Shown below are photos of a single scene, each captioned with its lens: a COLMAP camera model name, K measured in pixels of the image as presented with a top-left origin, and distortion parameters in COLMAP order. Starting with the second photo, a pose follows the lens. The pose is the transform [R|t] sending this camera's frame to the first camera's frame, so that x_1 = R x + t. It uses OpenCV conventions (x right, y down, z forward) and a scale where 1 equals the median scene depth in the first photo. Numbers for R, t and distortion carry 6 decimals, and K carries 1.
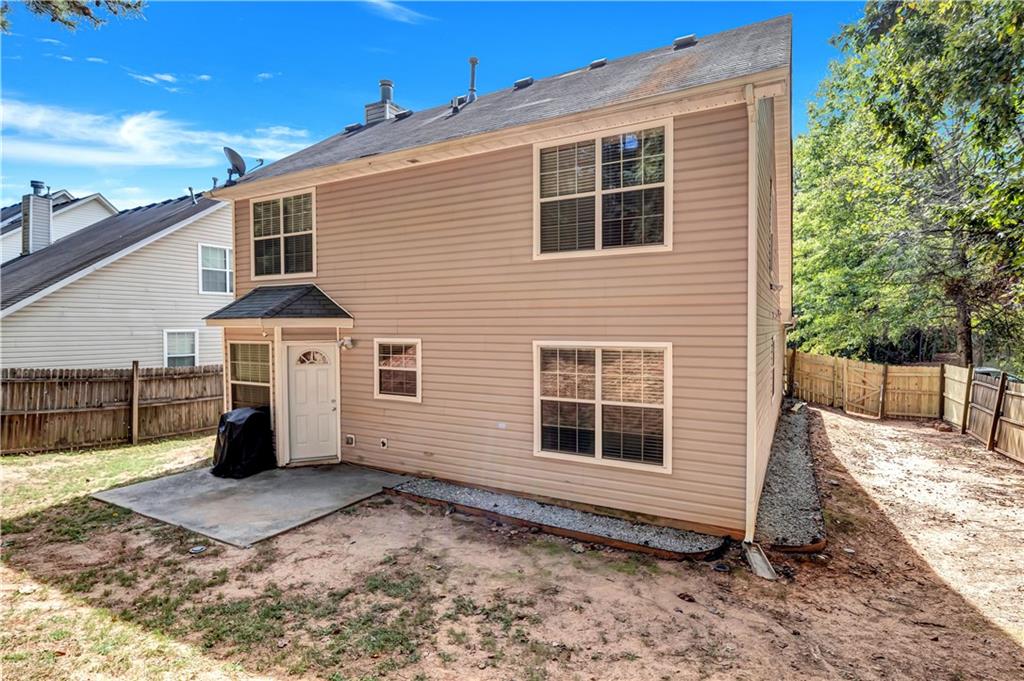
lens RADIAL K [[511.7, 0, 515.3], [0, 511.7, 333.9], [0, 0, 1]] dist [-0.003407, -0.000468]
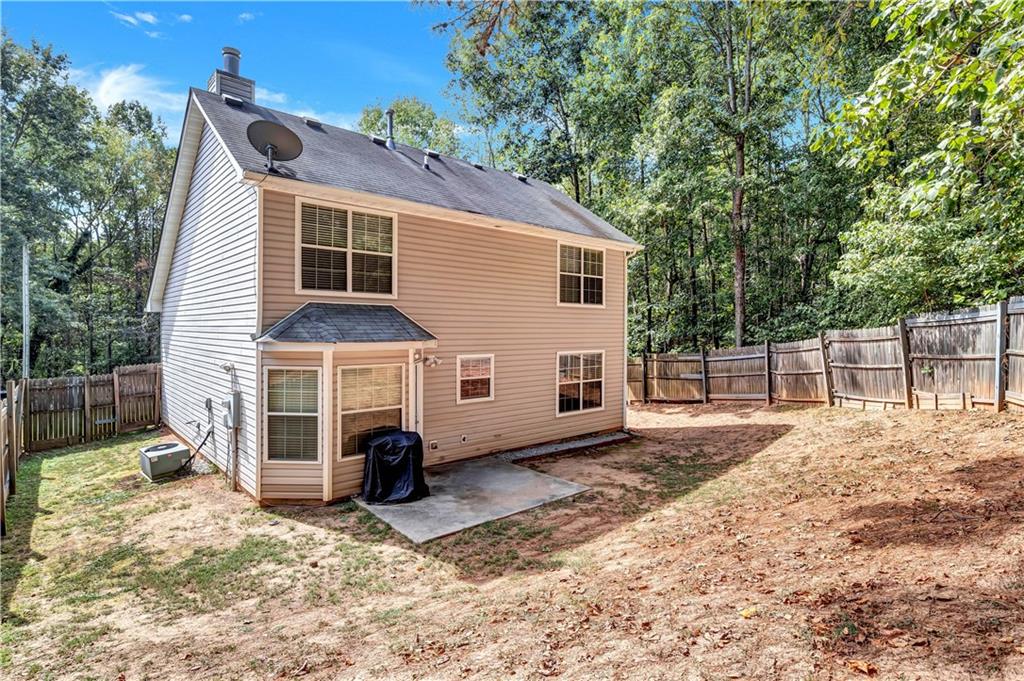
lens RADIAL K [[511.7, 0, 515.9], [0, 511.7, 338.5], [0, 0, 1]] dist [-0.003407, -0.000468]
pose [[0.329293, -0.013047, 0.944138, -1.663575], [0.013200, 0.999870, 0.009214, -0.049939], [-0.944136, 0.009428, 0.329422, 0.552953]]
